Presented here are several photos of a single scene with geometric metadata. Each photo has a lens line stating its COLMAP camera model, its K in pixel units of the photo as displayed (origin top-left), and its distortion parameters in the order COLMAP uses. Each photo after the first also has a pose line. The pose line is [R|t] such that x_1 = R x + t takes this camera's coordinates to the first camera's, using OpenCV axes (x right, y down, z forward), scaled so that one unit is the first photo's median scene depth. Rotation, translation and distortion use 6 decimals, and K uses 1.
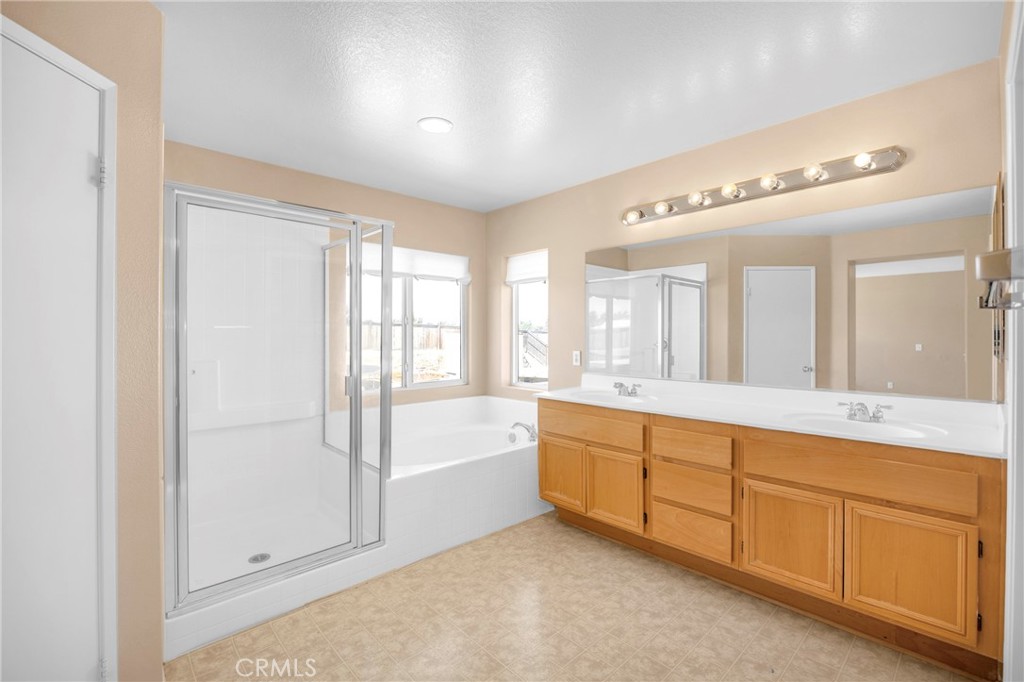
lens RADIAL K [[468.7, 0, 505.9], [0, 468.7, 339.7], [0, 0, 1]] dist [-0.001277, -0.000233]
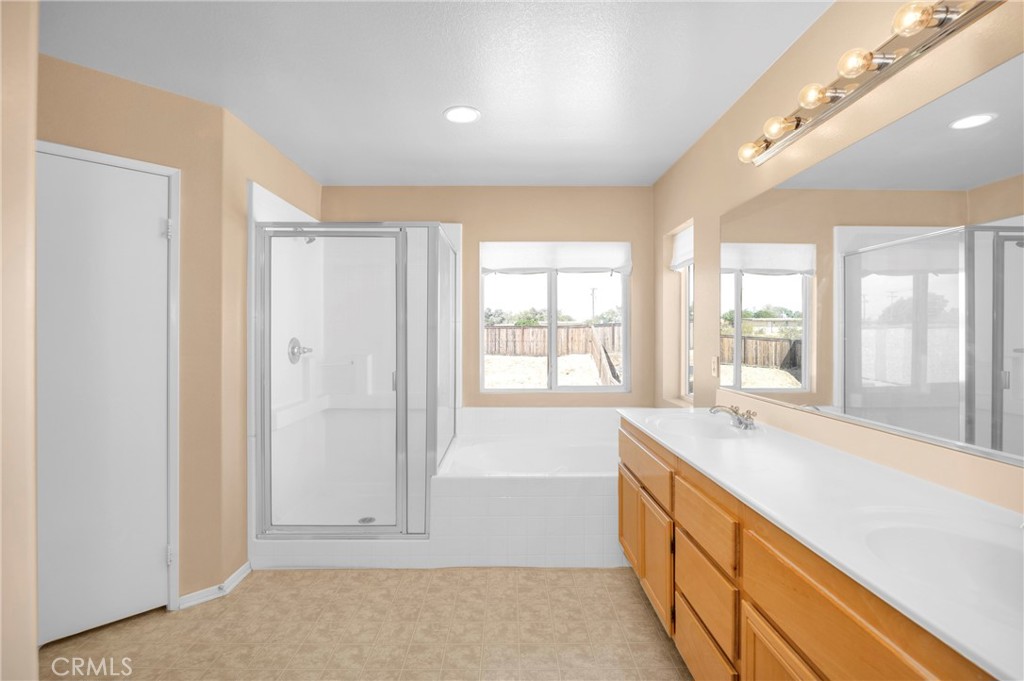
lens RADIAL K [[491.0, 0, 511.4], [0, 491.0, 336.1], [0, 0, 1]] dist [-0.012445, -0.000036]
pose [[0.724793, 0.003215, -0.688960, 0.607604], [-0.005925, 0.999981, -0.001567, -0.004442], [0.688942, 0.005218, 0.724798, 0.348680]]
